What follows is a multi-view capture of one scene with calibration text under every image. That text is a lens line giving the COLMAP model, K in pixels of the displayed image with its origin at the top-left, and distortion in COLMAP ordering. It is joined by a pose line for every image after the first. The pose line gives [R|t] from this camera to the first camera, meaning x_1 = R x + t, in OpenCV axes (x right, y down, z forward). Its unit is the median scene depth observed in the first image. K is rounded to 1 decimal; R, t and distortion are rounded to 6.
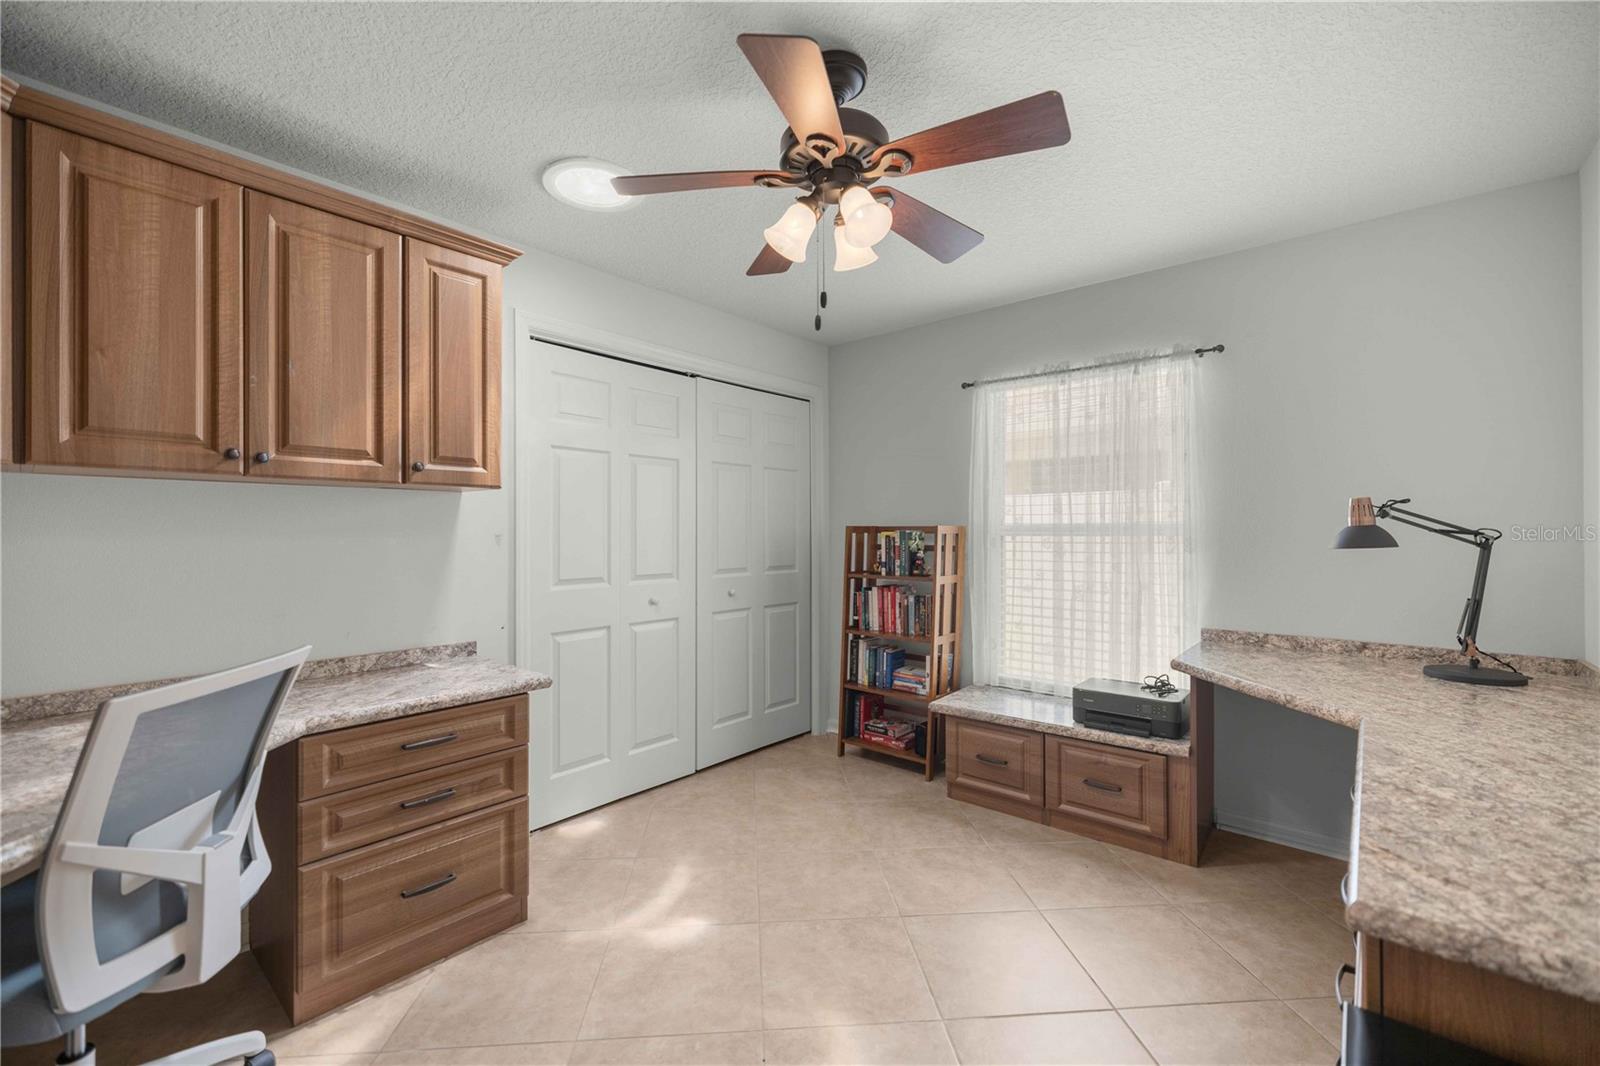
lens RADIAL K [[694.6, 0, 801.0], [0, 694.6, 531.5], [0, 0, 1]] dist [0.002853, 0.000087]
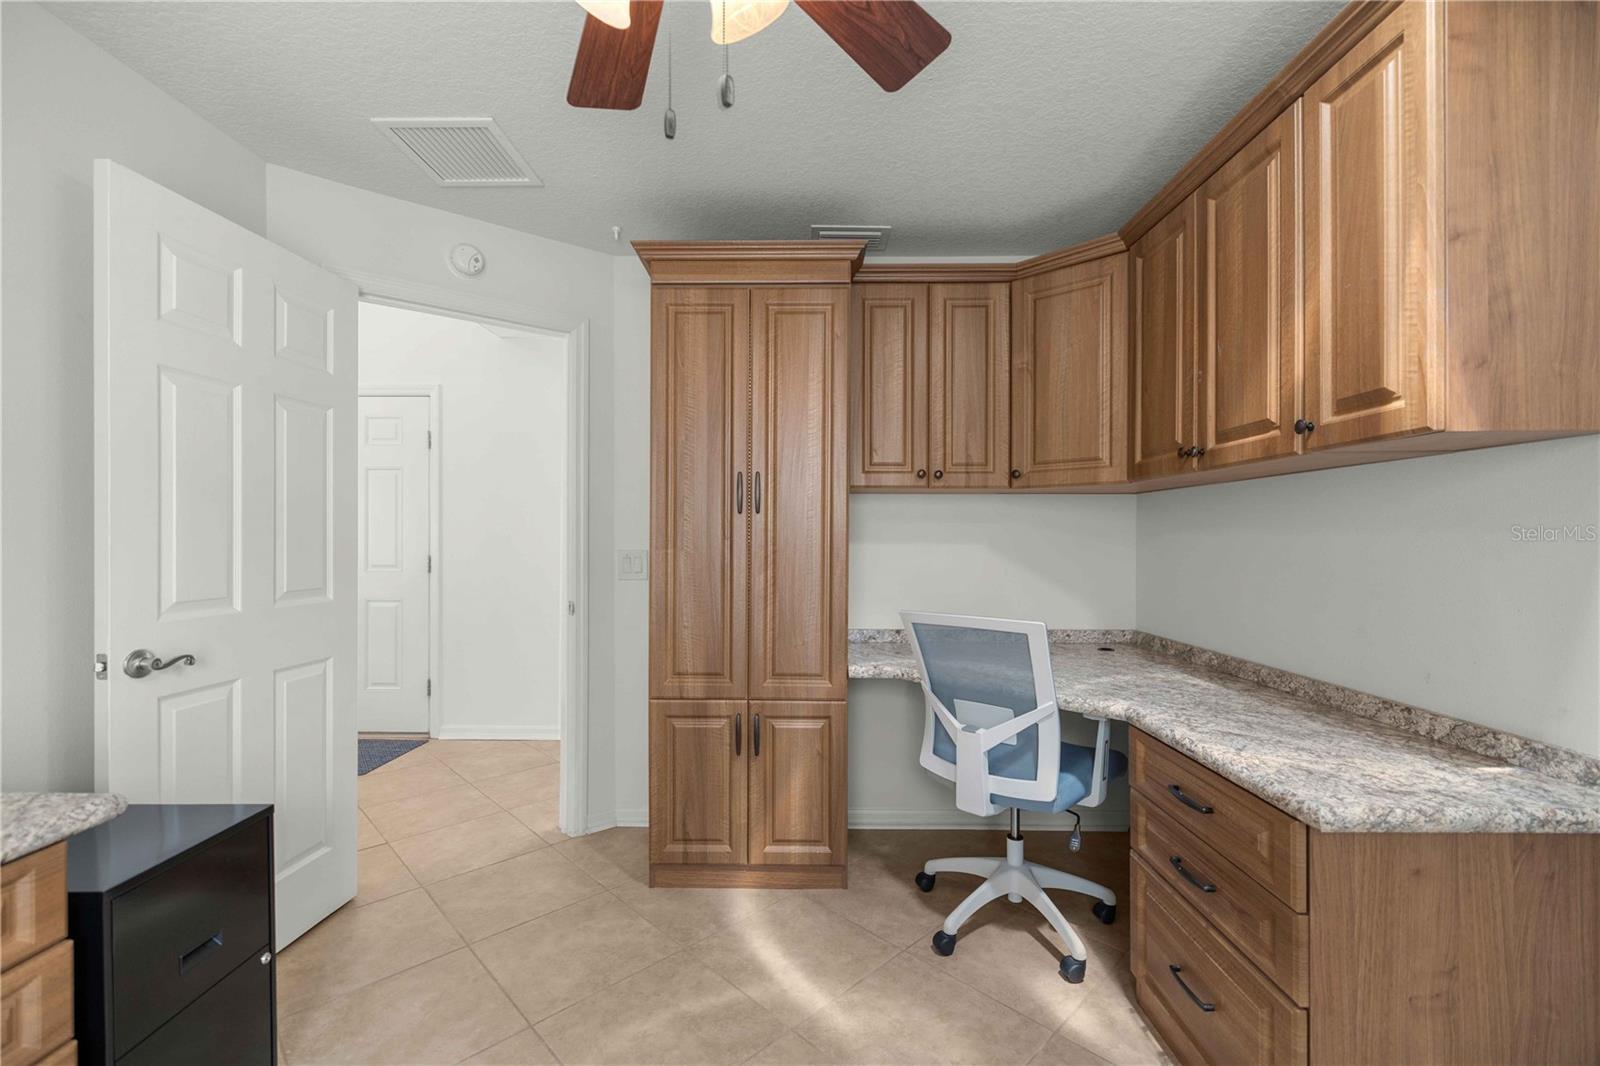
lens RADIAL K [[694.6, 0, 798.3], [0, 694.6, 536.2], [0, 0, 1]] dist [0.002853, 0.000087]
pose [[-0.775552, 0.000788, -0.631284, 0.244058], [-0.000437, 0.999998, 0.001785, 0.011524], [0.631284, 0.001660, -0.775550, 1.144933]]
